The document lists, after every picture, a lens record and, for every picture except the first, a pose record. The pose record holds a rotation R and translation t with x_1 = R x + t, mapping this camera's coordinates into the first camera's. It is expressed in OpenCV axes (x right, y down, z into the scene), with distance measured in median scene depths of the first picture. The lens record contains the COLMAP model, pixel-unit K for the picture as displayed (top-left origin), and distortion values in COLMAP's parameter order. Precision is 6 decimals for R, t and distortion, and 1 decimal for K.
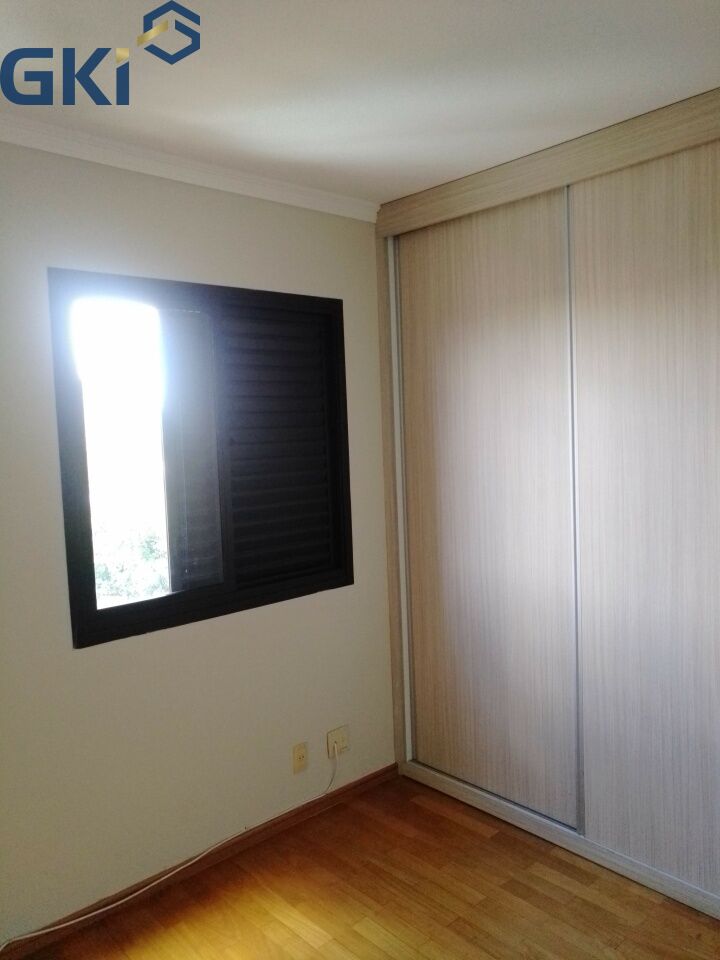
lens RADIAL K [[731.9, 0, 362.2], [0, 731.9, 475.9], [0, 0, 1]] dist [0.000390, 0.013707]
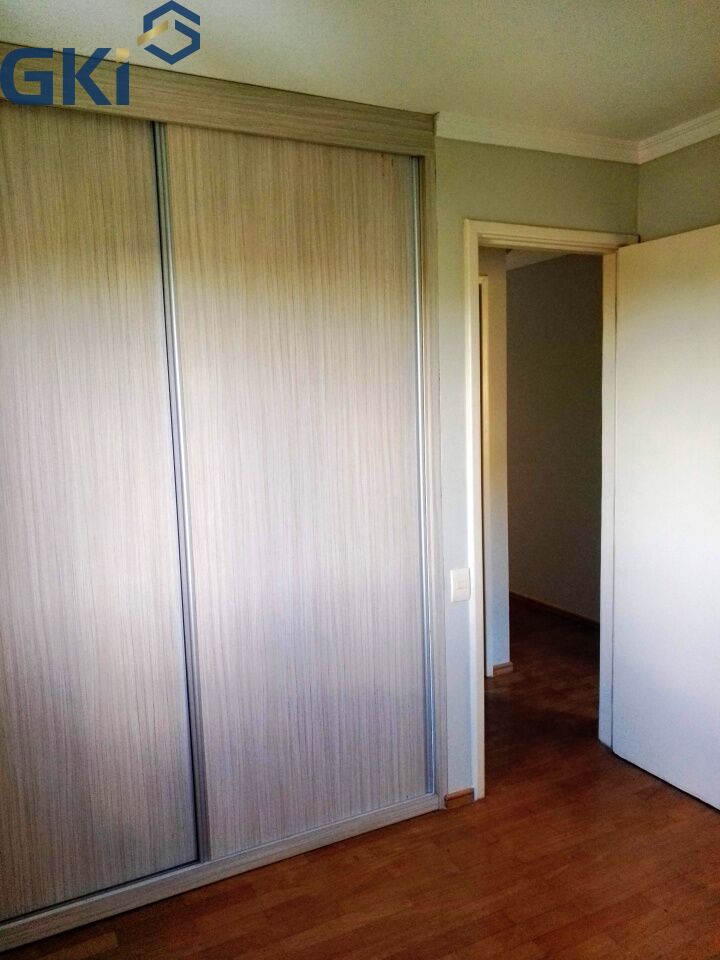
lens RADIAL K [[731.9, 0, 362.2], [0, 731.9, 475.9], [0, 0, 1]] dist [0.000390, 0.013707]
pose [[0.274572, -0.073340, 0.958766, -0.509391], [0.088934, 0.994750, 0.050623, -0.008831], [-0.957445, 0.071367, 0.279653, 0.570790]]
